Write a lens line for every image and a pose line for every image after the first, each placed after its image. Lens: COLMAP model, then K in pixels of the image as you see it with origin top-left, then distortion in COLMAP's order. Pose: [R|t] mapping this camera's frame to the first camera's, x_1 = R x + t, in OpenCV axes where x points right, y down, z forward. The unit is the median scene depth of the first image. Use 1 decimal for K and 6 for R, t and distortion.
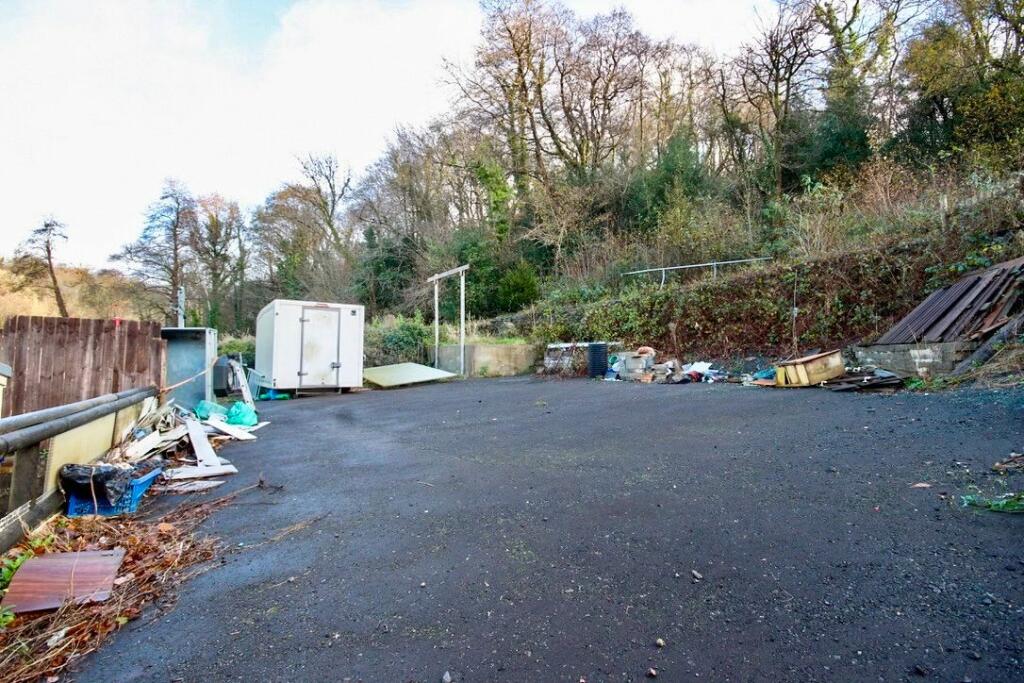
lens RADIAL K [[474.8, 0, 521.5], [0, 474.8, 336.8], [0, 0, 1]] dist [0.002848, -0.008677]
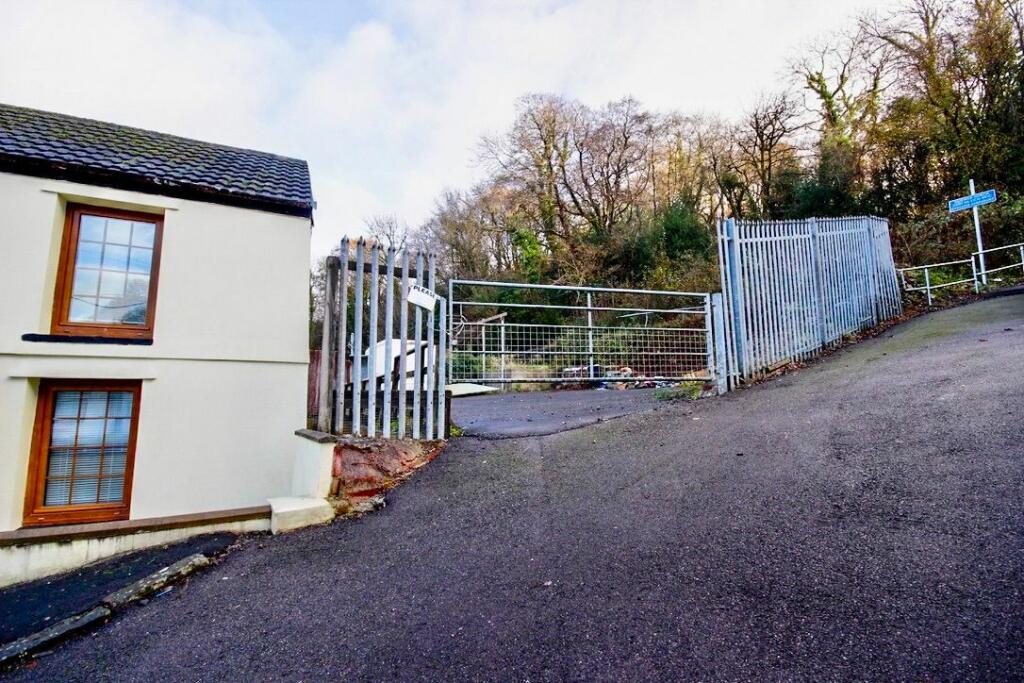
lens RADIAL K [[474.8, 0, 521.5], [0, 474.8, 336.8], [0, 0, 1]] dist [0.002848, -0.008677]
pose [[0.996941, -0.012796, -0.077109, 0.021124], [0.007057, 0.997215, -0.074244, 0.013781], [0.077844, 0.073473, 0.994255, -0.205598]]
